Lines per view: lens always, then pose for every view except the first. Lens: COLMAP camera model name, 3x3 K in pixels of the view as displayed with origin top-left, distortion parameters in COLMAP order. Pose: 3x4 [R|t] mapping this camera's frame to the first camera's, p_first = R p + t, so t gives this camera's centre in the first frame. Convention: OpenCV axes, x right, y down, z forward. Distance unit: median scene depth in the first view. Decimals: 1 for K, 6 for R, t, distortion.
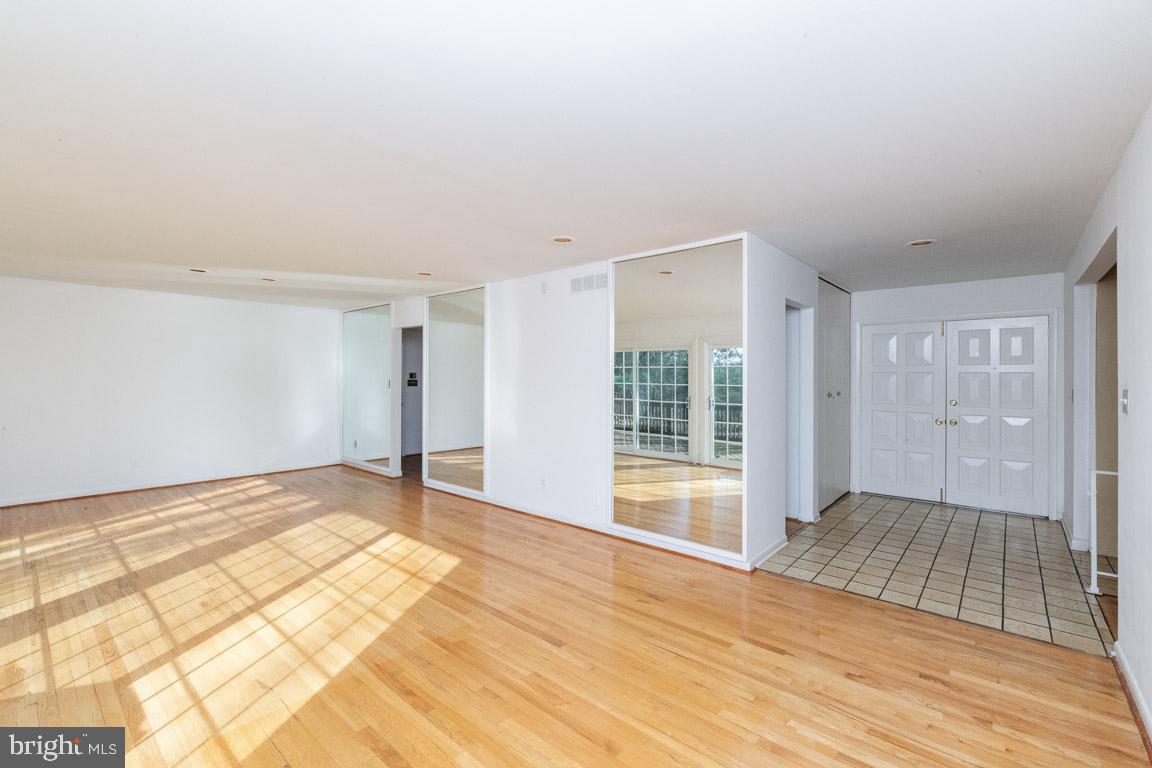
lens RADIAL K [[496.9, 0, 574.8], [0, 496.9, 382.7], [0, 0, 1]] dist [0.002077, -0.000350]
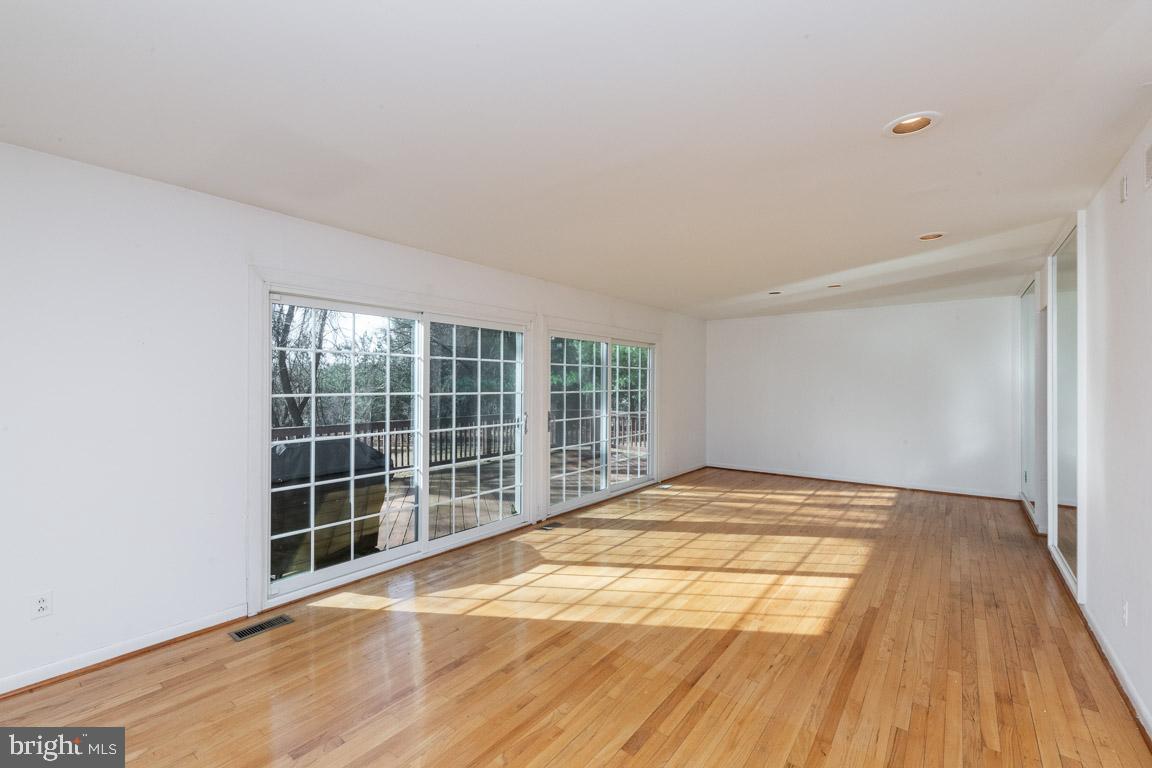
lens RADIAL K [[496.9, 0, 576.1], [0, 496.9, 380.2], [0, 0, 1]] dist [0.002077, -0.000350]
pose [[0.061249, -0.008338, -0.998088, 0.547873], [-0.013688, 0.999864, -0.009193, -0.002920], [0.998029, 0.014224, 0.061126, 0.685245]]
